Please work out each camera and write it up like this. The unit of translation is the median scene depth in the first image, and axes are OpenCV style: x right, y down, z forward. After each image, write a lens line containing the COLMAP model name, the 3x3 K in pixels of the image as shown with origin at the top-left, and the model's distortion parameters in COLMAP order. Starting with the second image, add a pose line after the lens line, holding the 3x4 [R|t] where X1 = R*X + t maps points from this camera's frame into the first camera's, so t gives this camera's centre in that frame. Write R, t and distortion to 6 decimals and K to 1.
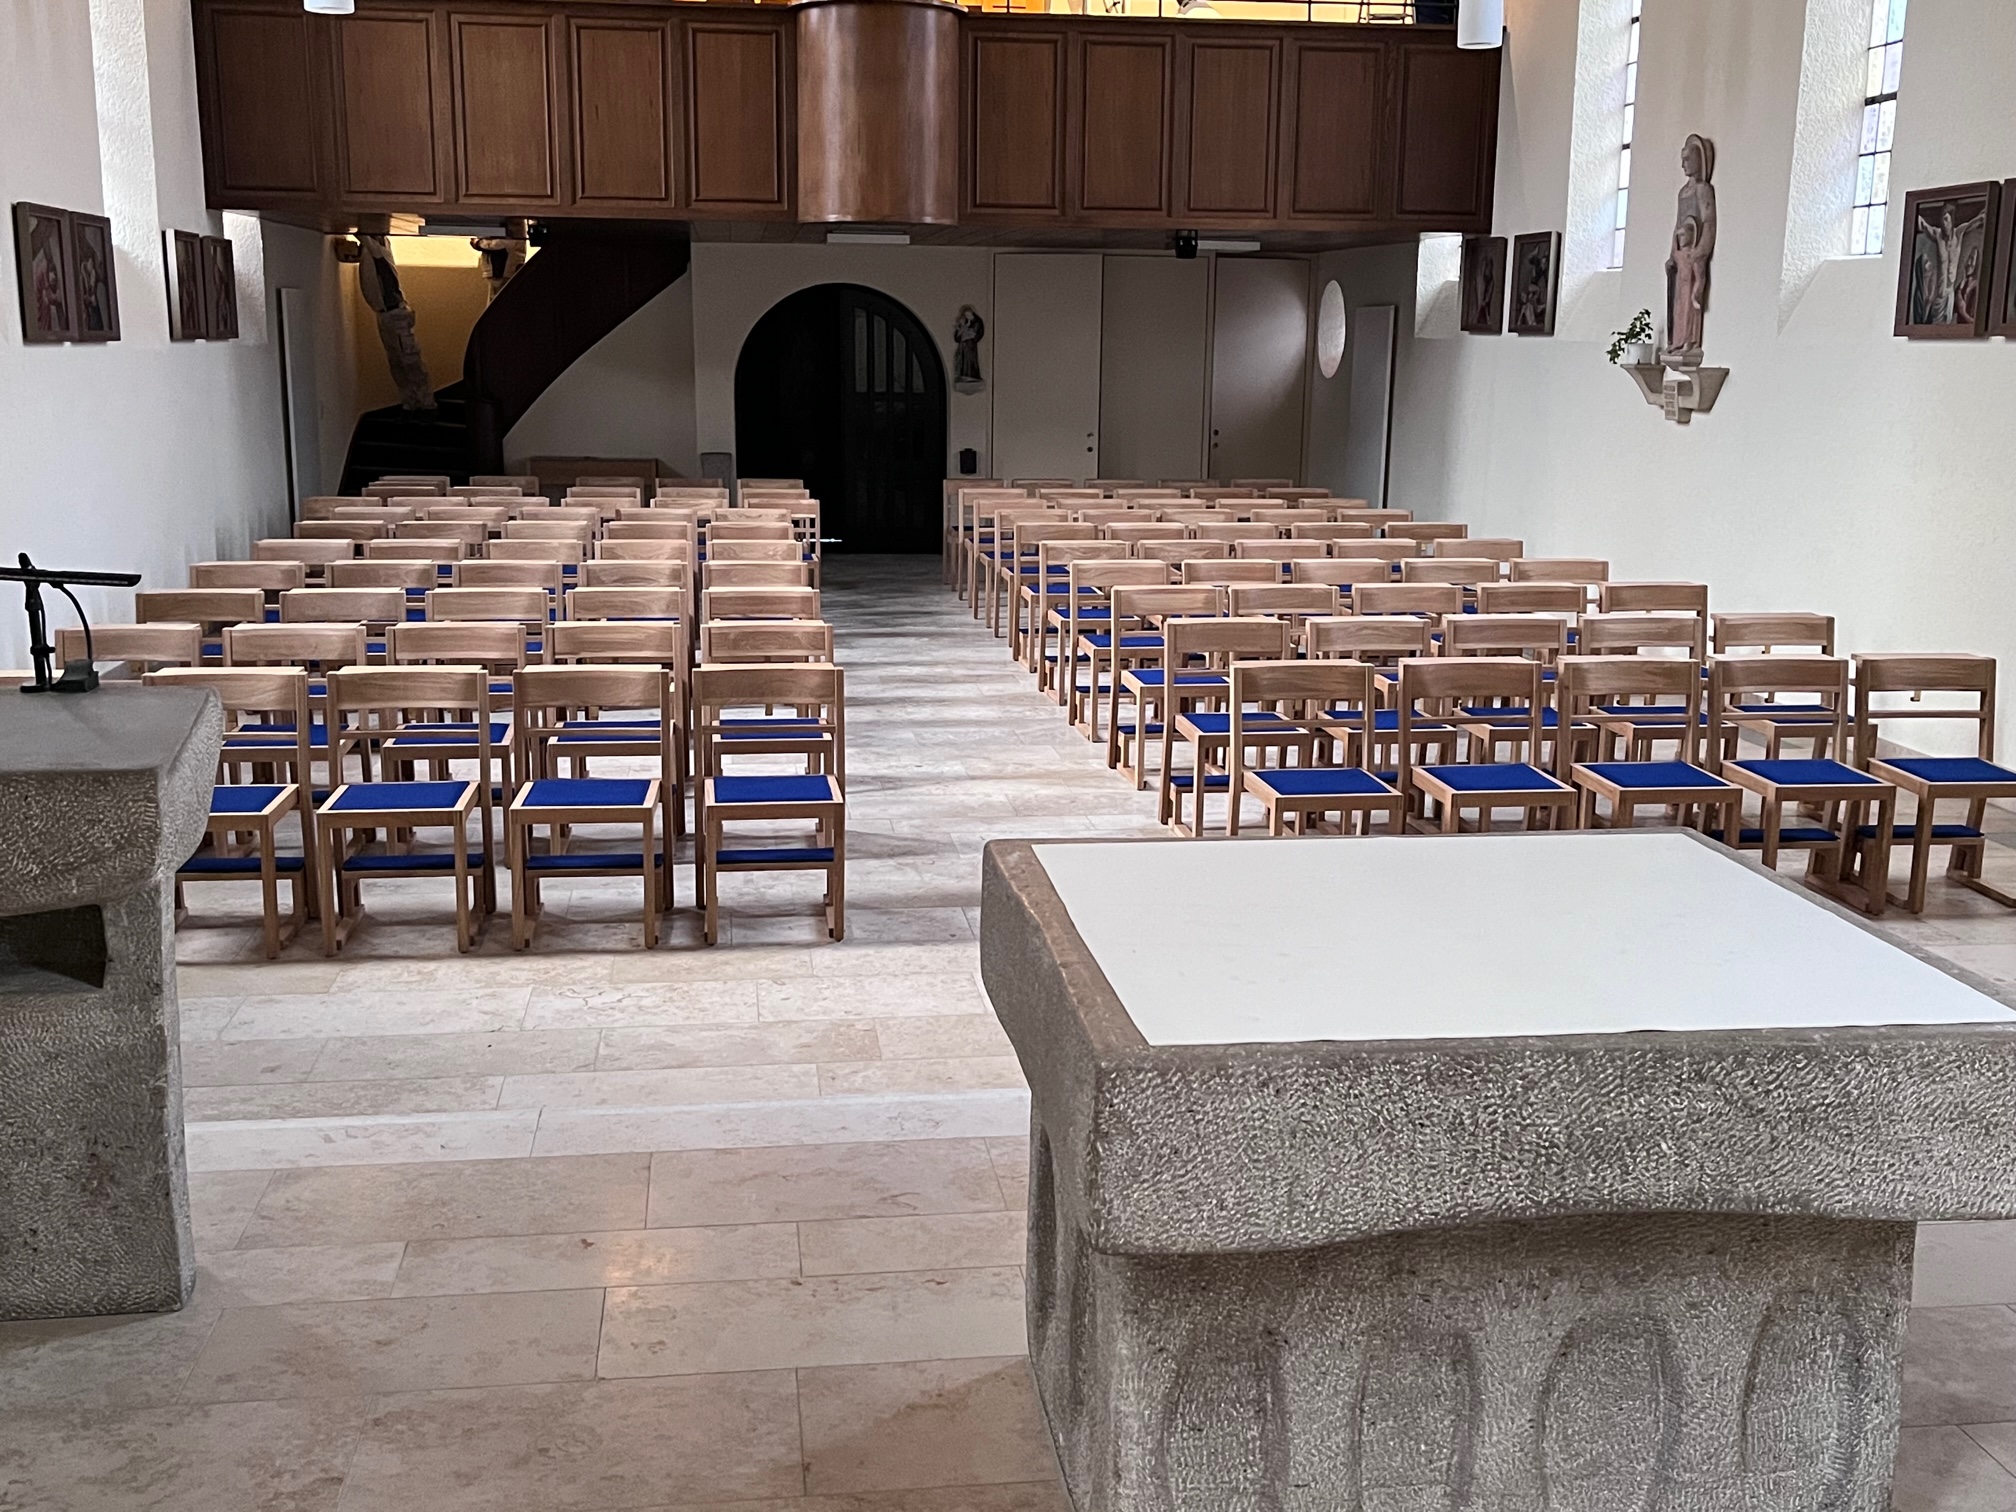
lens RADIAL K [[2104.0, 0, 1004.2], [0, 2104.0, 759.8], [0, 0, 1]] dist [0.033601, 0.000000]
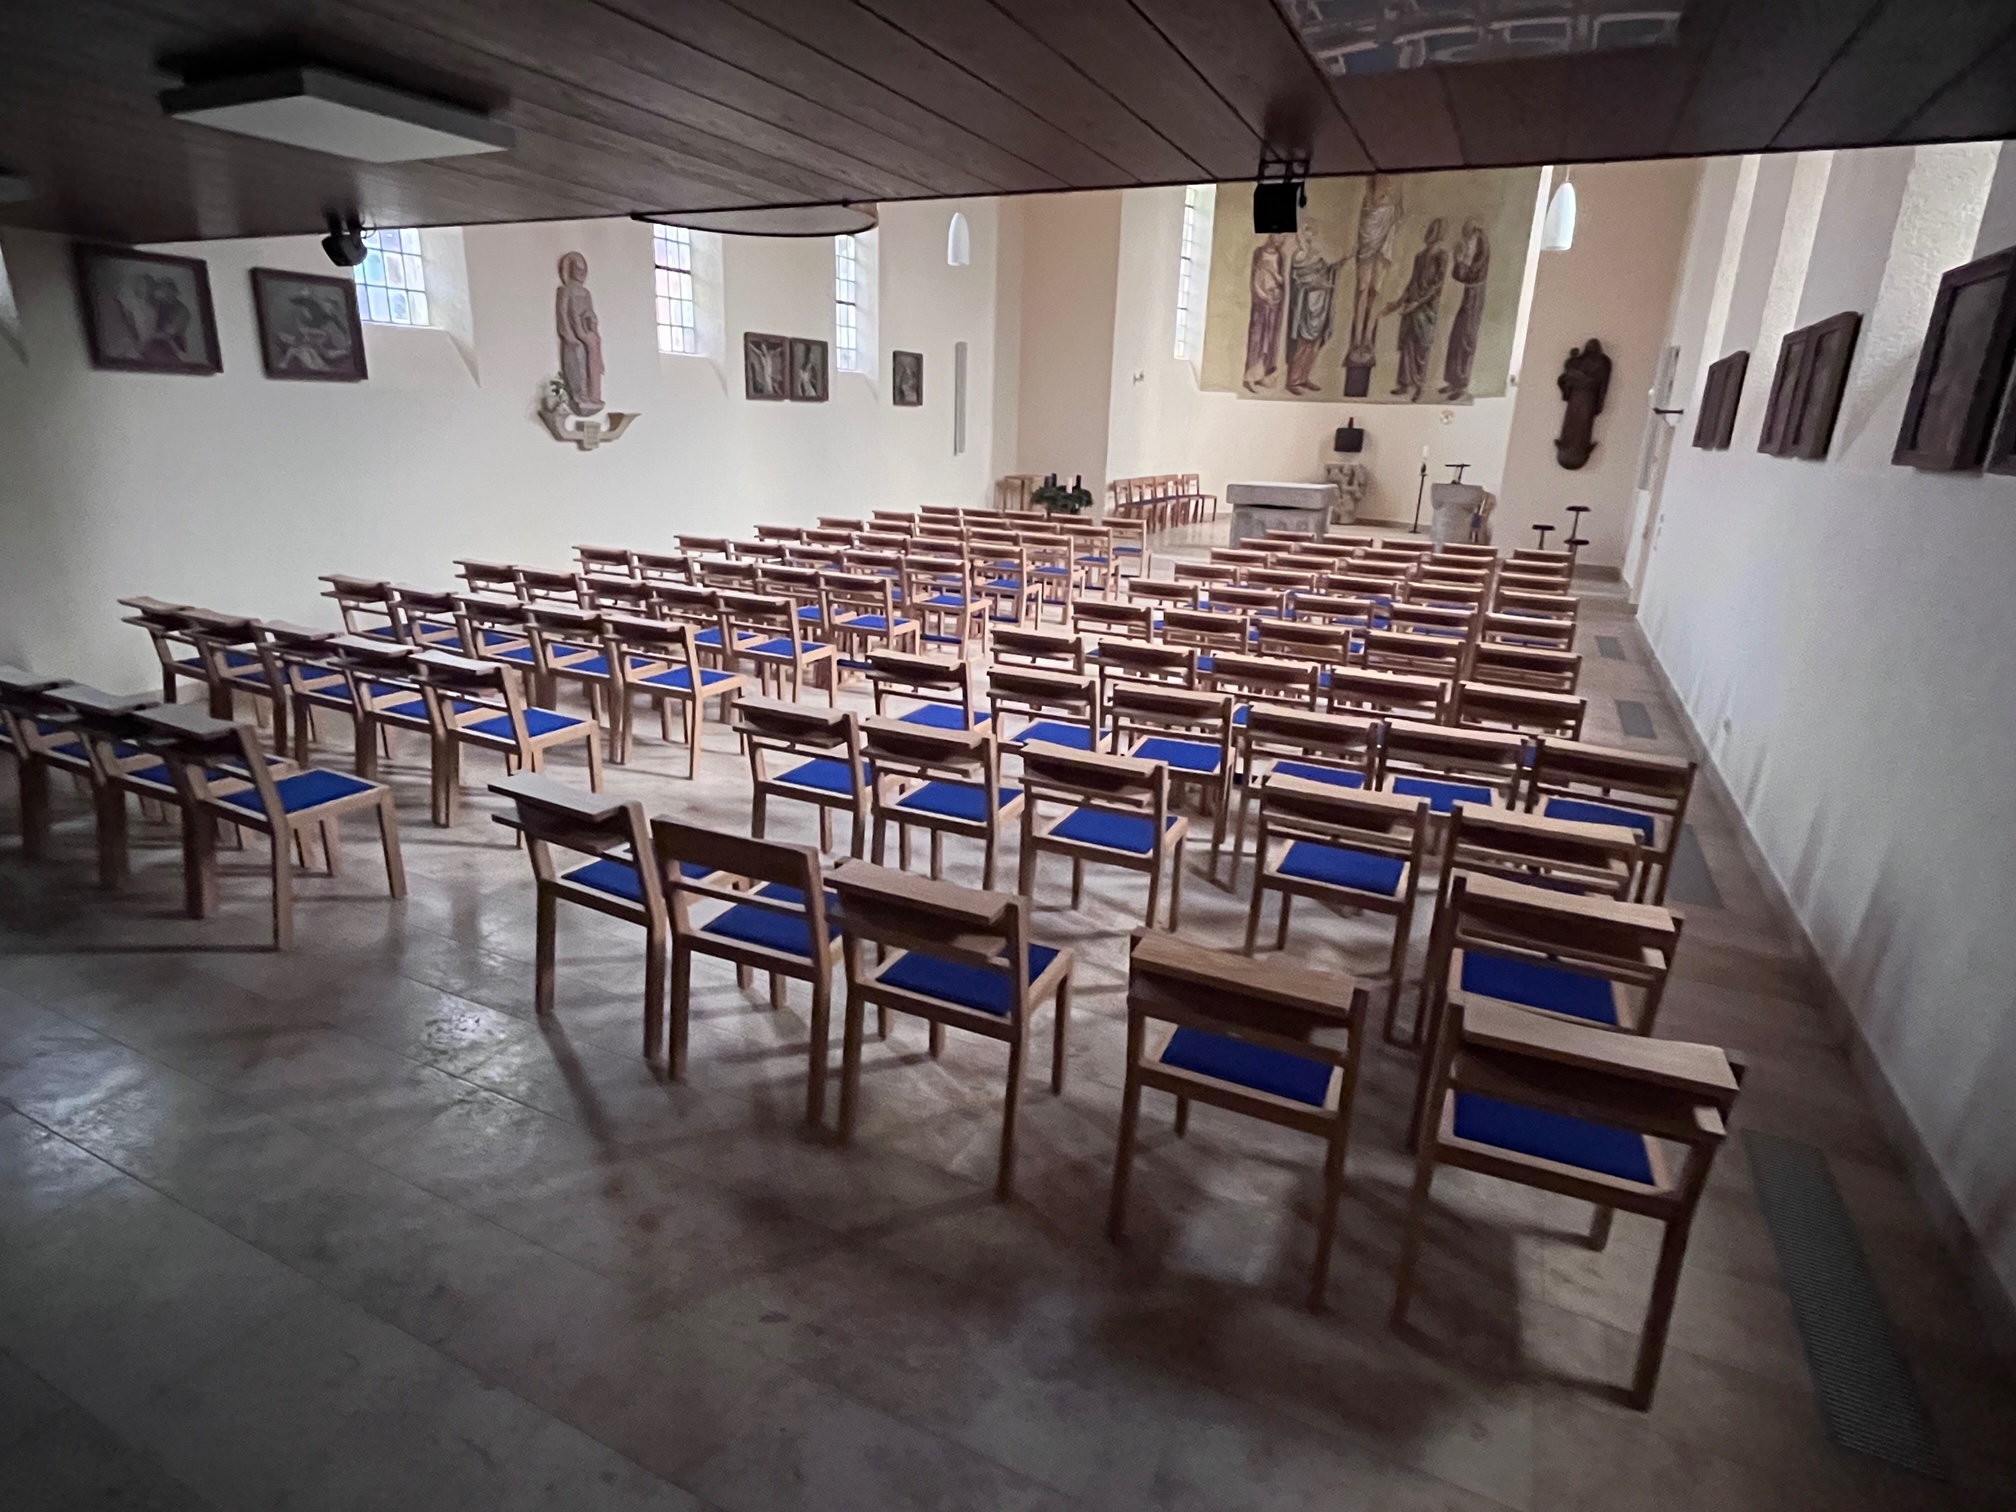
lens RADIAL K [[1066.8, 0, 997.5], [0, 1066.8, 760.2], [0, 0, 1]] dist [-0.007153, -0.001517]
pose [[-0.818571, -0.209224, 0.534946, -0.371514], [0.075198, 0.884255, 0.460911, -0.285695], [-0.569462, 0.417515, -0.708092, 1.430141]]
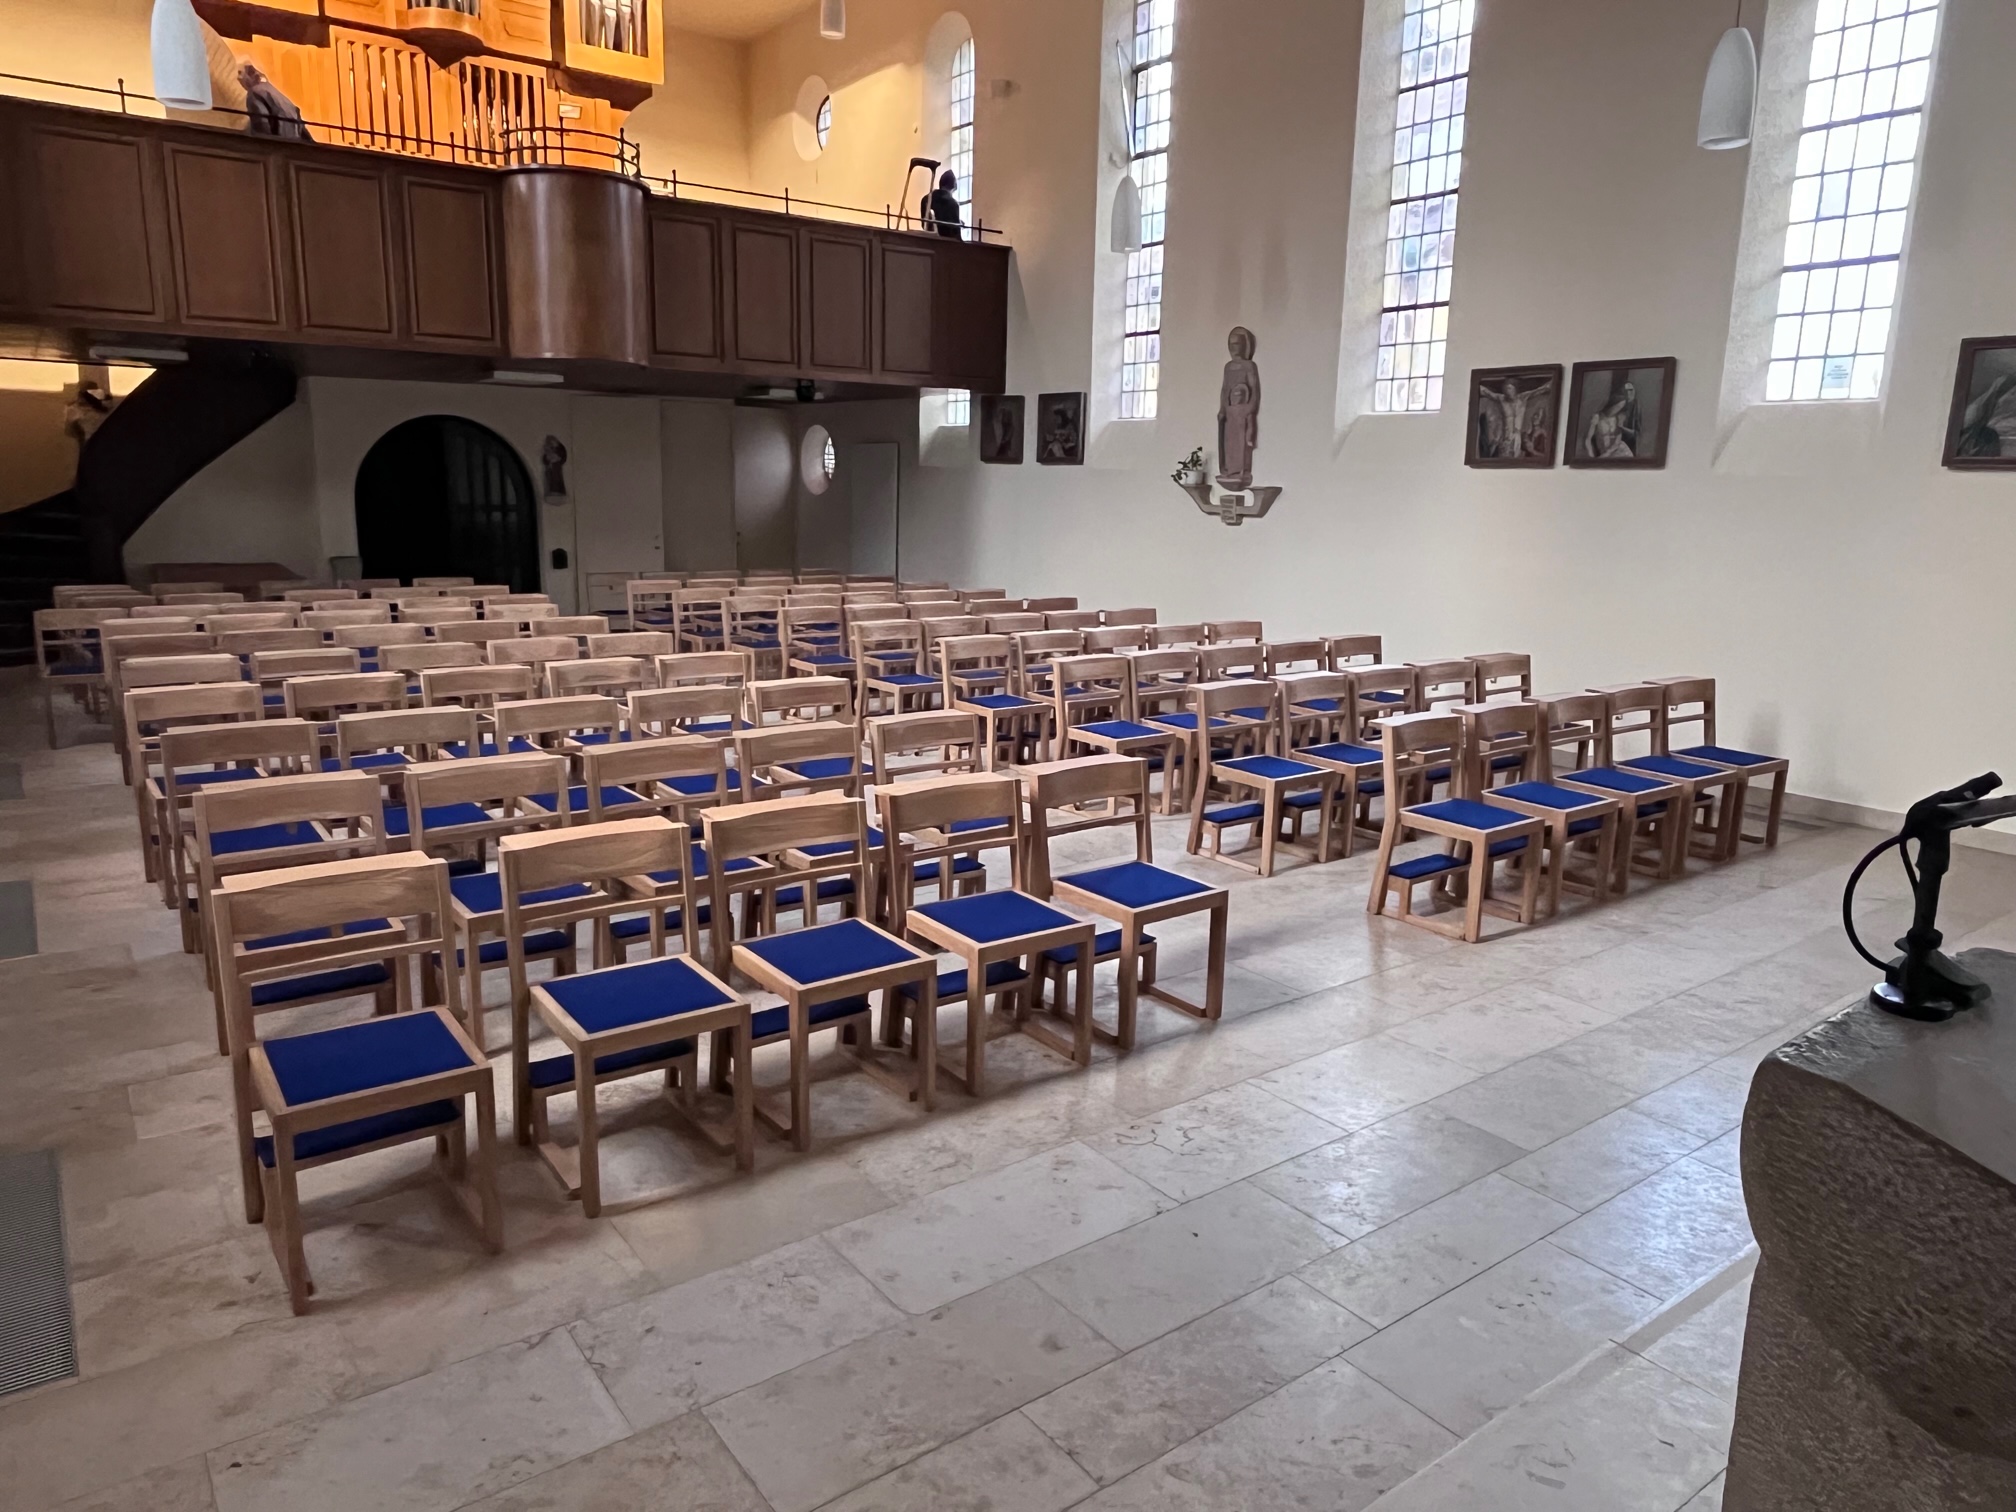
lens RADIAL K [[1339.6, 0, 1008.2], [0, 1339.6, 747.2], [0, 0, 1]] dist [0.002102, -0.007085]
pose [[0.874230, -0.086922, 0.477667, -0.265648], [0.084946, 0.996052, 0.025785, -0.041802], [-0.478022, 0.018034, 0.878163, 0.256872]]
